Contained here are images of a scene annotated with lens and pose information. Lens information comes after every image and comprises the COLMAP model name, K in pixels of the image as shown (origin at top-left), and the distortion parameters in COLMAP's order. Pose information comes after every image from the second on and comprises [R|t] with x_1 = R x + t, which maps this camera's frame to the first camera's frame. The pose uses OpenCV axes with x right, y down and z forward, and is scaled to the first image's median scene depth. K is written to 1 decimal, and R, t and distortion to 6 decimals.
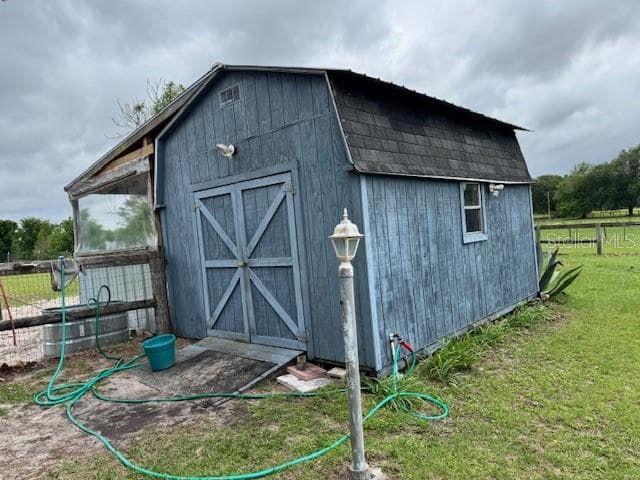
lens RADIAL K [[439.8, 0, 320.0], [0, 439.8, 240.0], [0, 0, 1]] dist [0.091921, -0.105610]
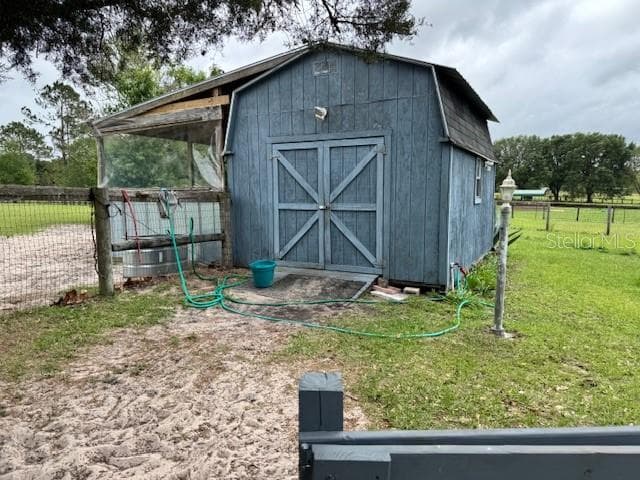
lens RADIAL K [[439.8, 0, 320.0], [0, 439.8, 240.0], [0, 0, 1]] dist [0.091921, -0.105610]
pose [[0.965428, 0.052380, 0.255351, -0.497512], [-0.072730, 0.994828, 0.070910, 0.058574], [-0.250316, -0.087030, 0.964245, -0.198728]]
